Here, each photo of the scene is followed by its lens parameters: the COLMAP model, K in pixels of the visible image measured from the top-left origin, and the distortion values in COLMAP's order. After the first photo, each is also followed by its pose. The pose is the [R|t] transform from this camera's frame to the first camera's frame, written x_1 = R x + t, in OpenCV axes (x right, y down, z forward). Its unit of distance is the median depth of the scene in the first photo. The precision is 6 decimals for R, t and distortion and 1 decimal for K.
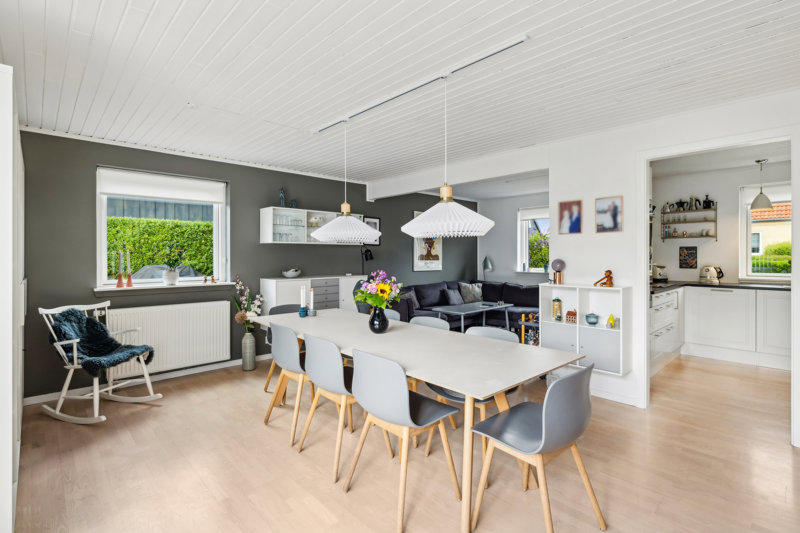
lens RADIAL K [[391.8, 0, 400.1], [0, 391.8, 259.0], [0, 0, 1]] dist [-0.002797, -0.000255]
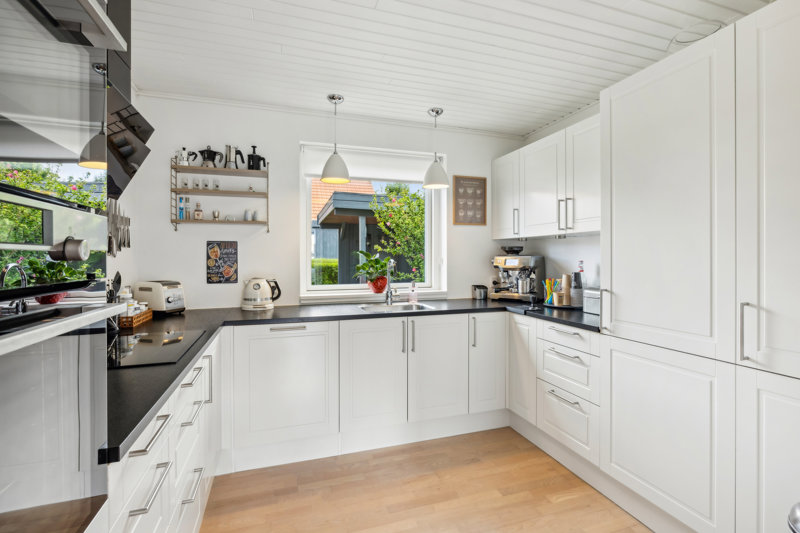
lens RADIAL K [[376.3, 0, 400.0], [0, 376.3, 266.5], [0, 0, 1]] dist [-0.001868, -0.000188]
pose [[0.427430, 0.006184, 0.904027, 0.394010], [0.010124, 0.999881, -0.011627, 0.010106], [-0.903992, 0.014122, 0.427317, 0.584710]]
